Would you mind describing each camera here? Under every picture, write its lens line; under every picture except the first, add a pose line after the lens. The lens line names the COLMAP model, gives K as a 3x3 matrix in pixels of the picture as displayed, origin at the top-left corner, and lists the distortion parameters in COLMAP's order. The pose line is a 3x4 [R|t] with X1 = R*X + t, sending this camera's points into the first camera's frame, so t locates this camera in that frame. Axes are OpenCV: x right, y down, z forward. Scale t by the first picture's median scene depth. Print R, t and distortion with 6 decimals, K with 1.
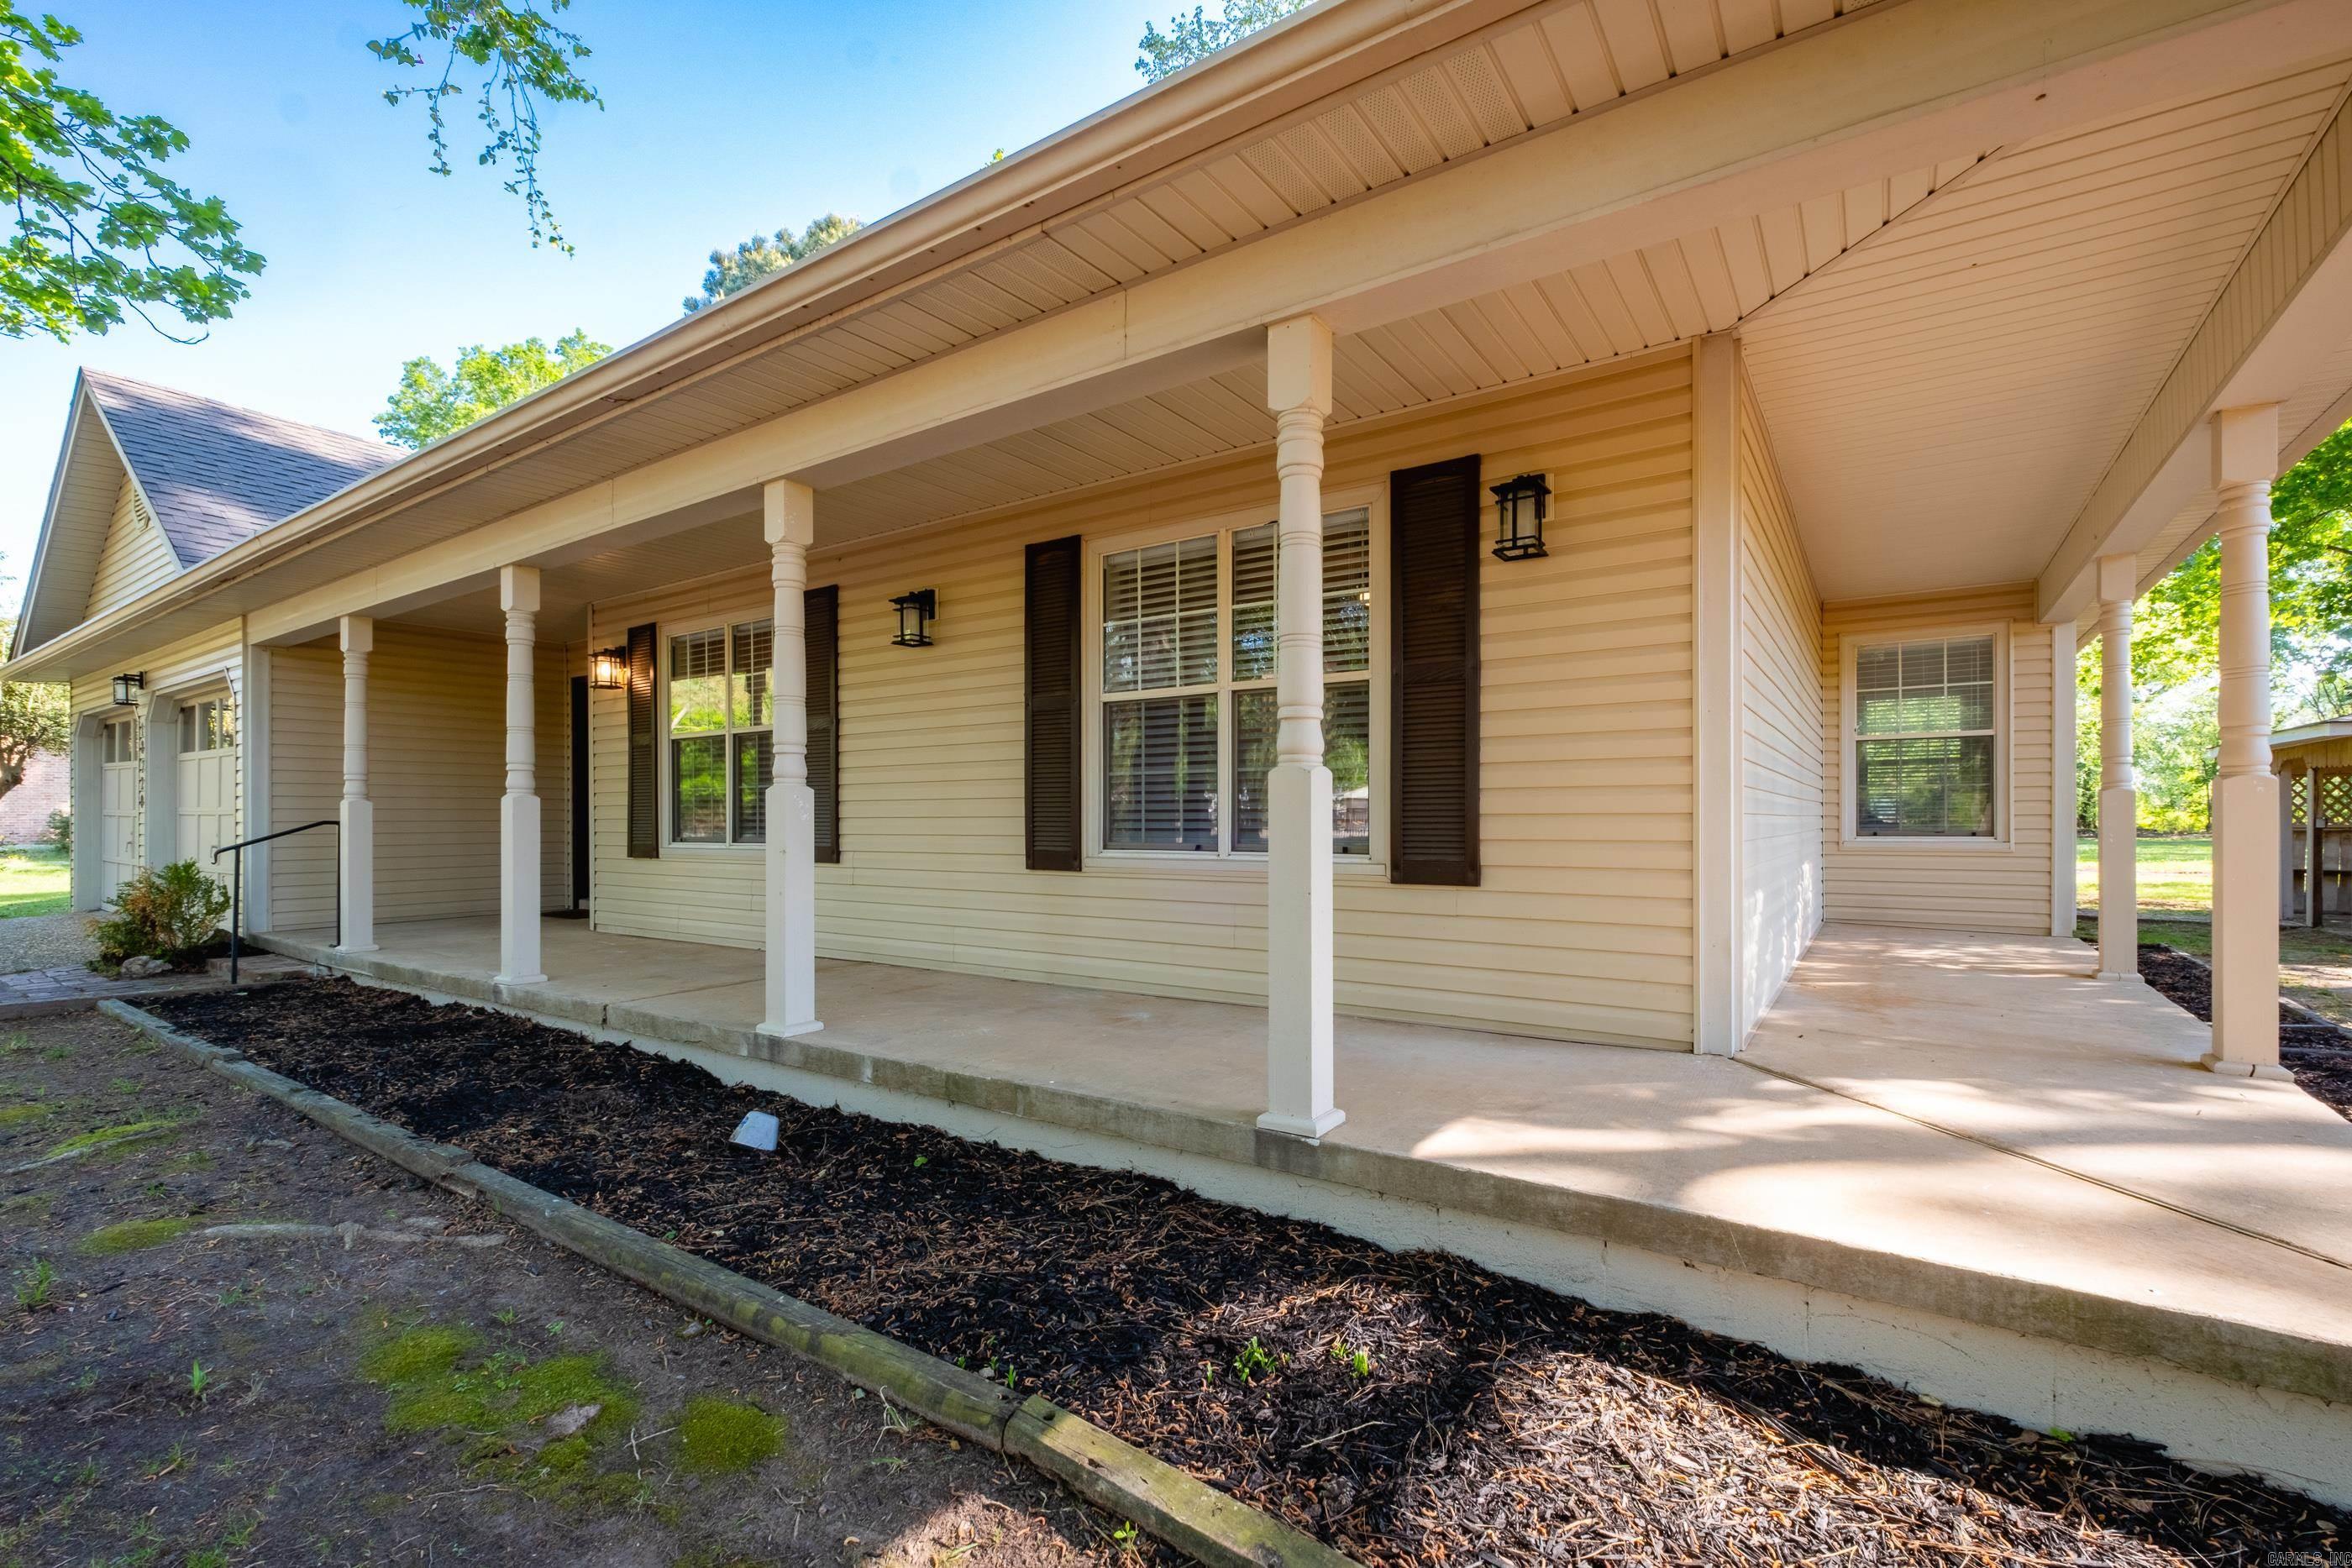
lens RADIAL K [[1045.6, 0, 1181.9], [0, 1045.6, 822.6], [0, 0, 1]] dist [0.003726, 0.000012]
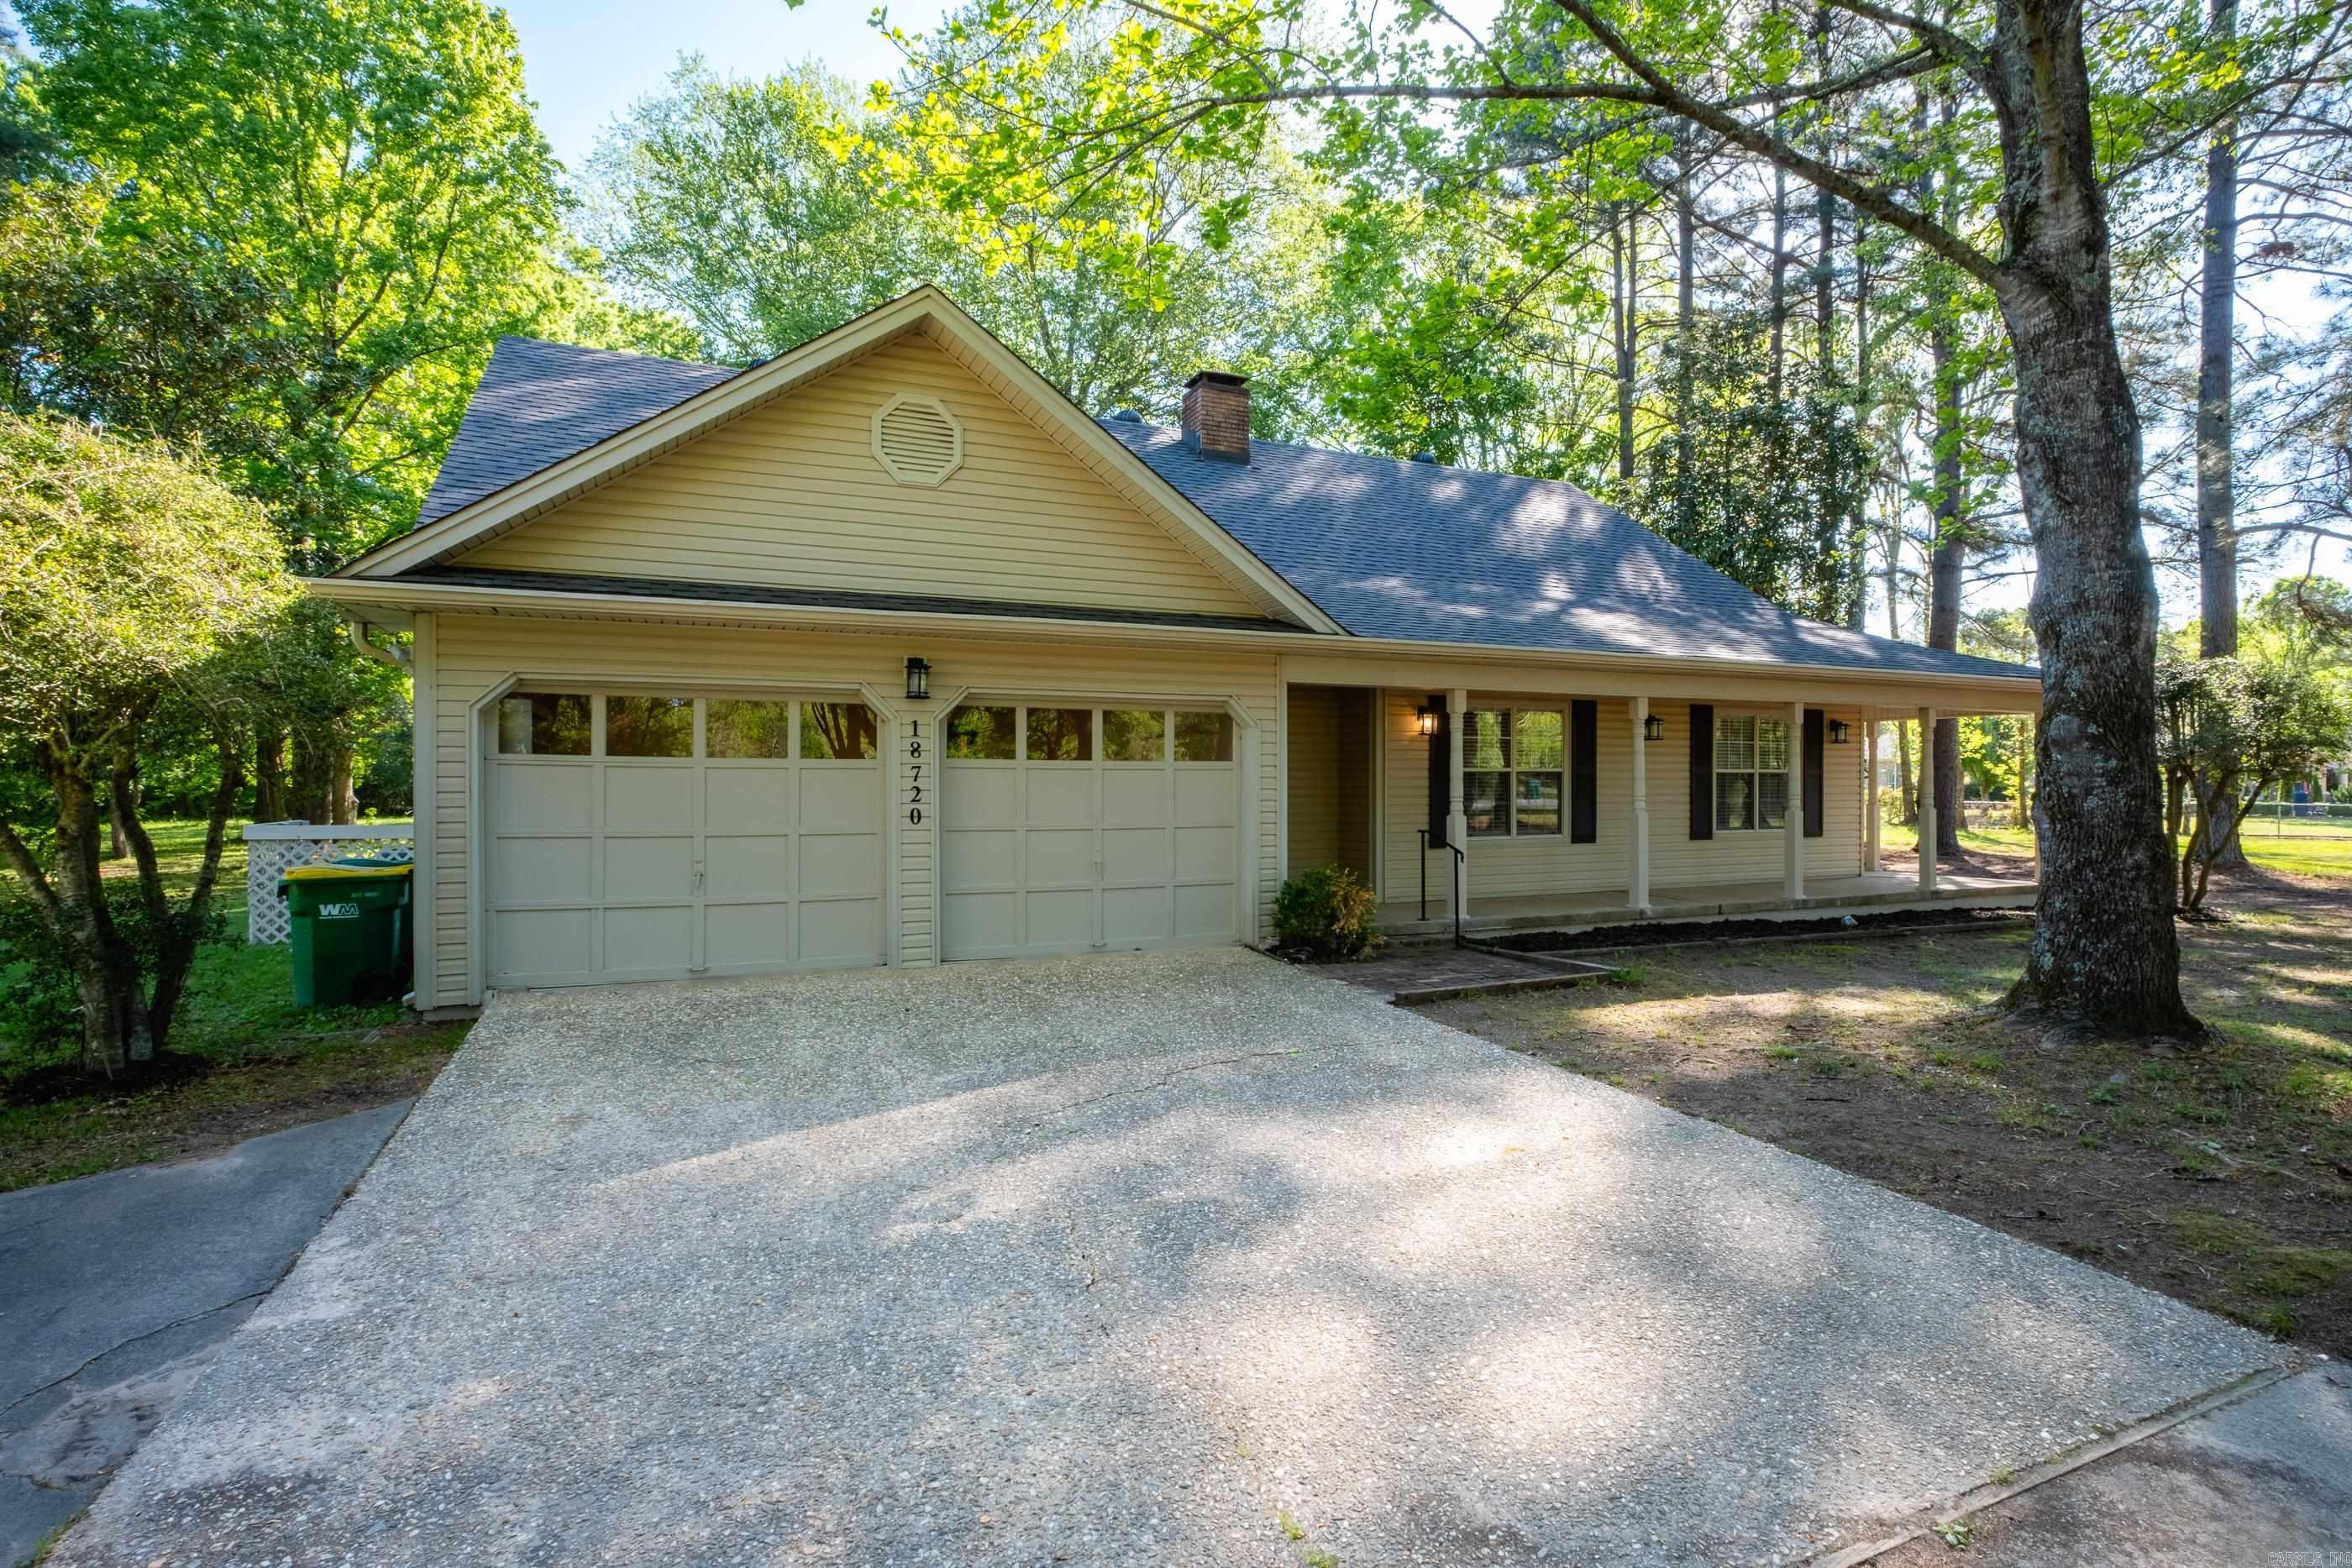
lens RADIAL K [[1146.4, 0, 1164.7], [0, 1146.4, 781.0], [0, 0, 1]] dist [-0.003950, -0.001711]
pose [[0.518000, 0.002511, 0.855377, -3.780207], [0.000454, 0.999995, -0.003210, -0.102223], [-0.855380, 0.002051, 0.517996, 0.841130]]
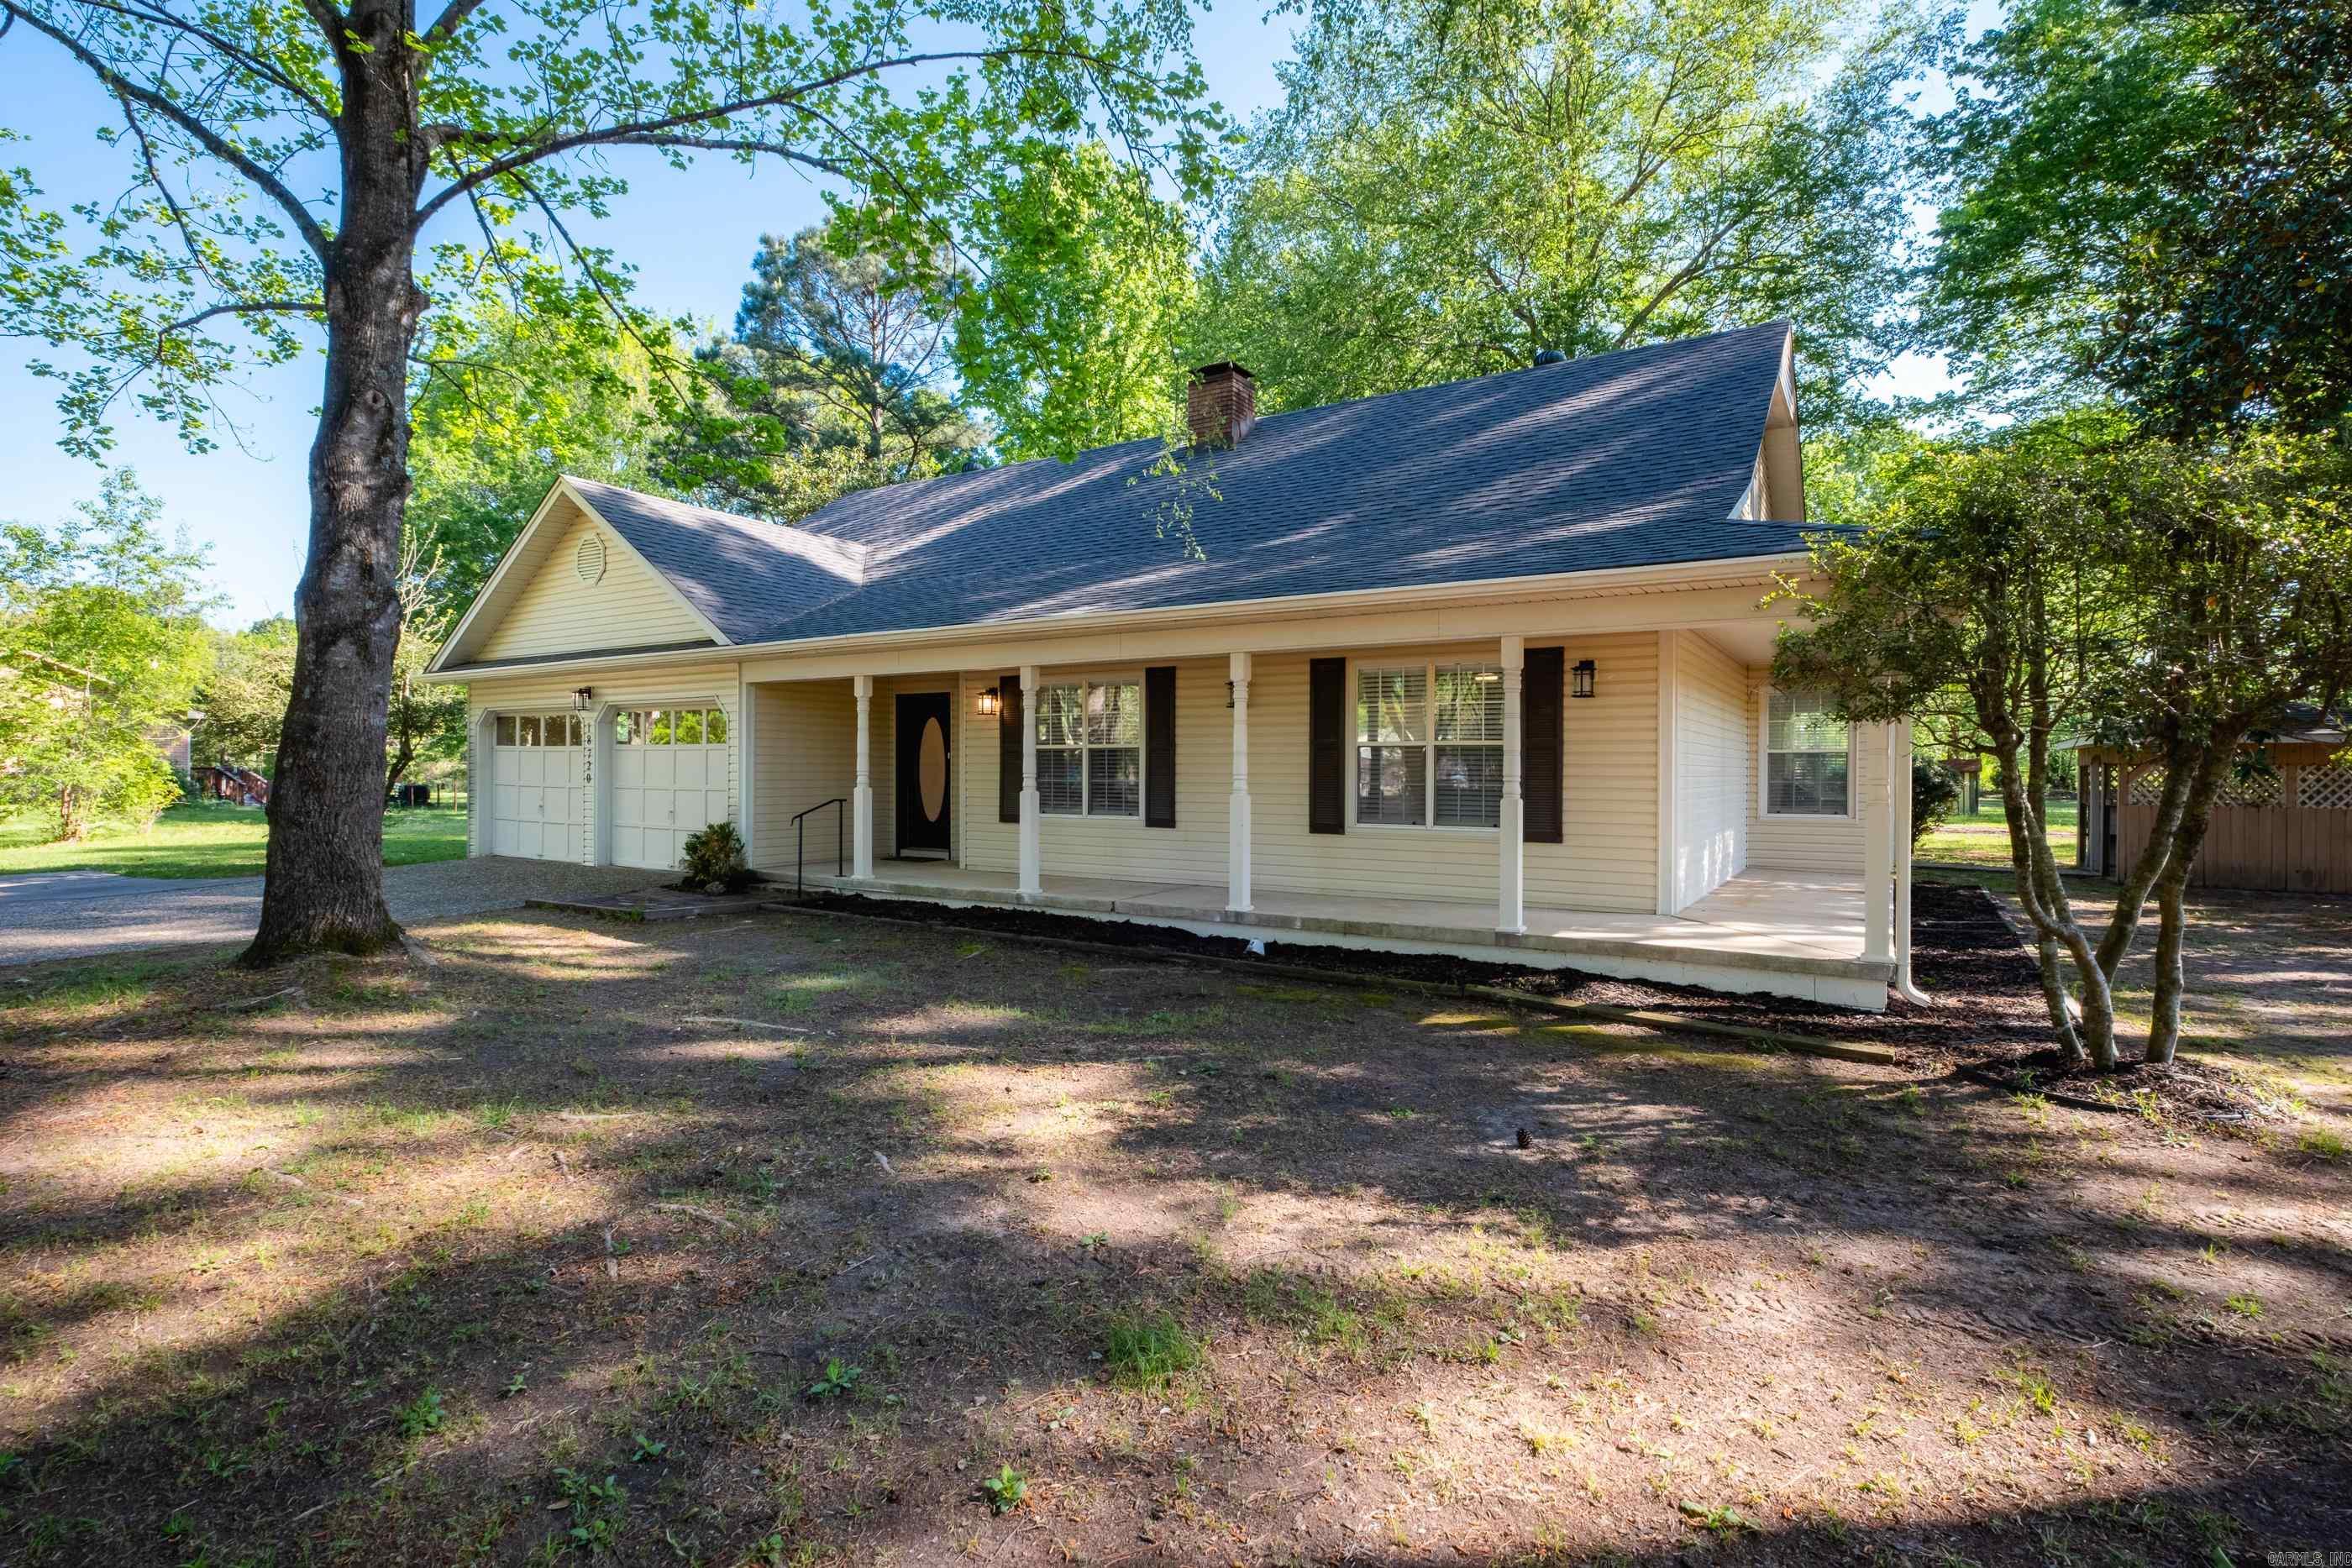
lens RADIAL K [[1146.4, 0, 1164.7], [0, 1146.4, 781.0], [0, 0, 1]] dist [-0.003950, -0.001711]
pose [[0.999602, 0.004559, 0.027854, -0.581738], [-0.004872, 0.999926, 0.011160, -0.087021], [-0.027801, -0.011291, 0.999550, -1.300806]]
